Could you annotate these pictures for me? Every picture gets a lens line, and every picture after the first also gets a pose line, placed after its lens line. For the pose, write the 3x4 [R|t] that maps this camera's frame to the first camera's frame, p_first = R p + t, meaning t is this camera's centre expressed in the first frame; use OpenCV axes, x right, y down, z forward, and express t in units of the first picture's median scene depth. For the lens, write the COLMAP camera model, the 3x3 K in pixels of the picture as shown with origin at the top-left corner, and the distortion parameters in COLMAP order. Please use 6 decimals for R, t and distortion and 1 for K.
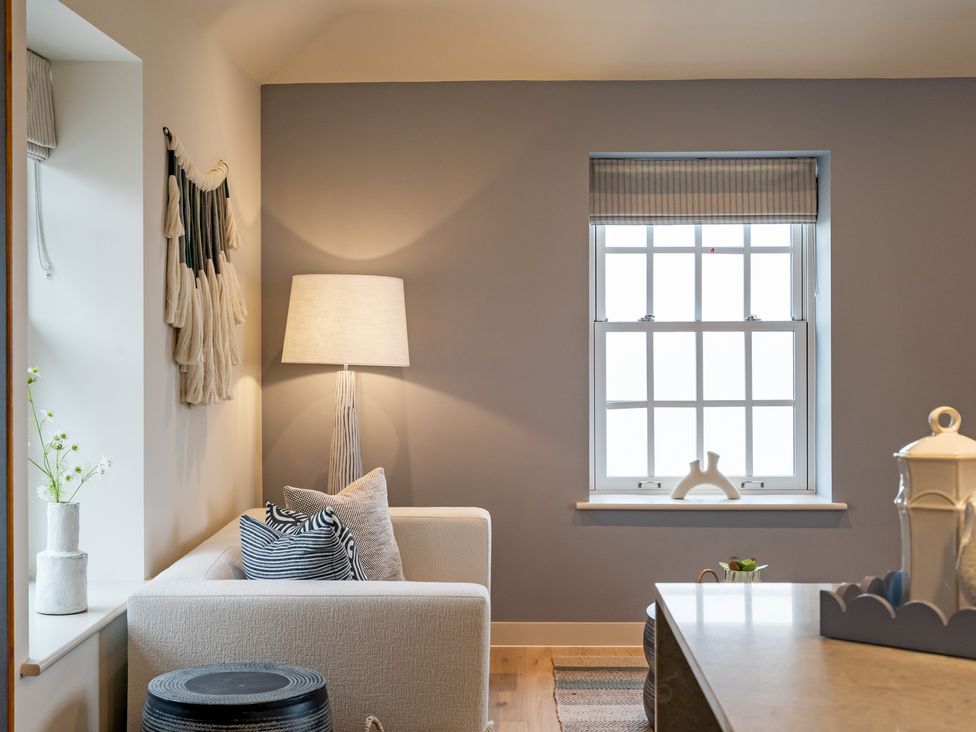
lens RADIAL K [[1484.0, 0, 485.8], [0, 1484.0, 335.9], [0, 0, 1]] dist [-0.015205, -0.043096]
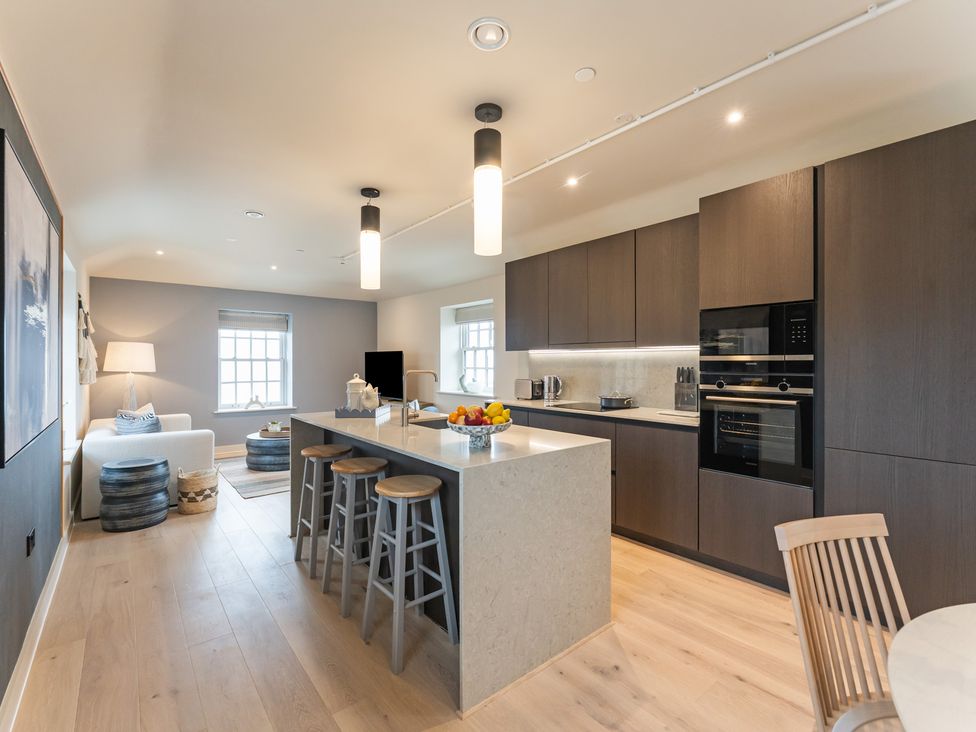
lens RADIAL K [[445.8, 0, 488.0], [0, 445.8, 366.0], [0, 0, 1]] dist [-0.004707, -0.000173]
pose [[0.758425, -0.000482, 0.651761, -0.140906], [-0.001686, 0.999995, 0.002702, 0.004867], [-0.651759, -0.003148, 0.758420, -0.199390]]
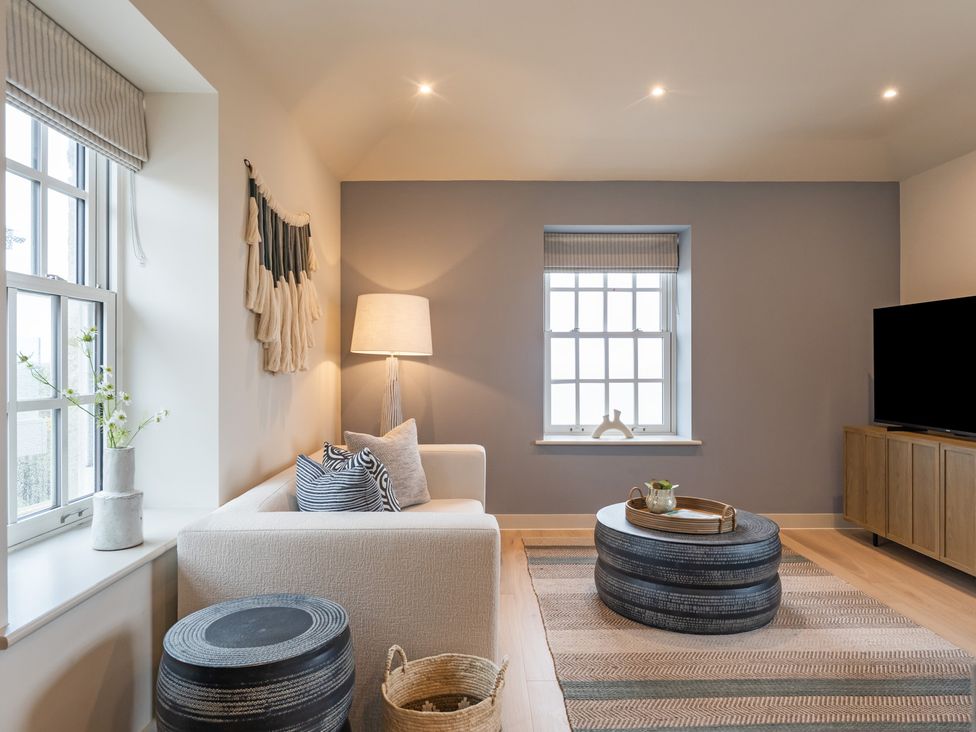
lens RADIAL K [[620.5, 0, 488.0], [0, 620.5, 366.0], [0, 0, 1]] dist [0.000348, 0.000558]
pose [[0.999389, 0.001931, 0.034893, -0.016506], [-0.001897, 0.999998, -0.001008, 0.035124], [-0.034894, 0.000941, 0.999391, 0.360567]]
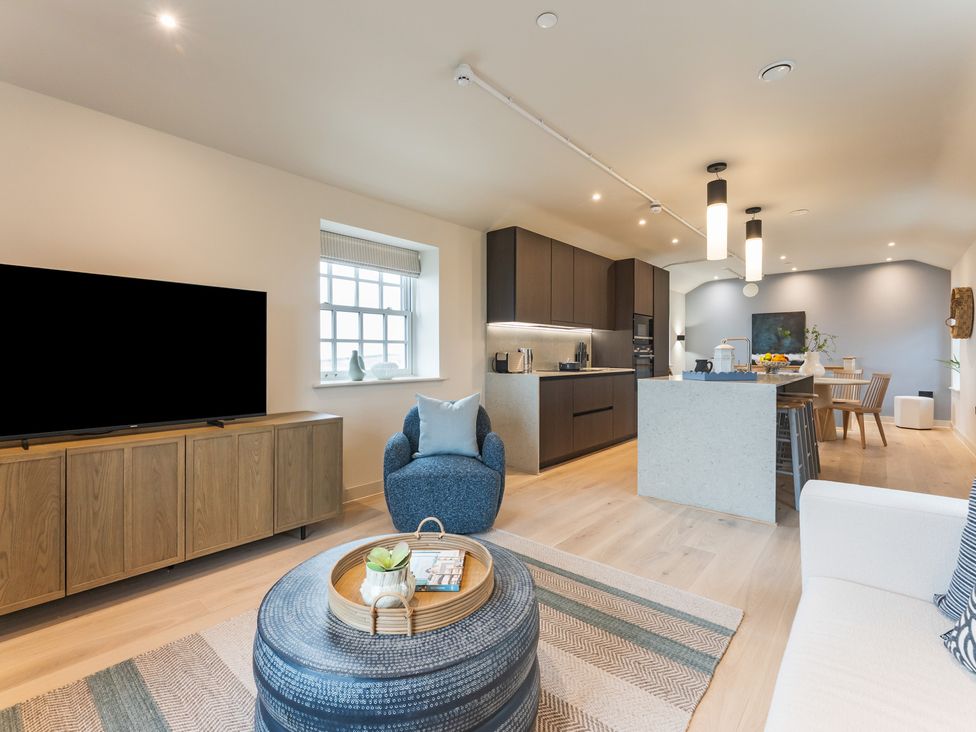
lens RADIAL K [[445.8, 0, 488.0], [0, 445.8, 366.0], [0, 0, 1]] dist [-0.004707, -0.000173]
pose [[-0.766360, -0.010035, 0.642333, -0.024735], [0.007117, 0.999684, 0.024110, 0.038420], [-0.642372, 0.023048, -0.766046, 1.108605]]
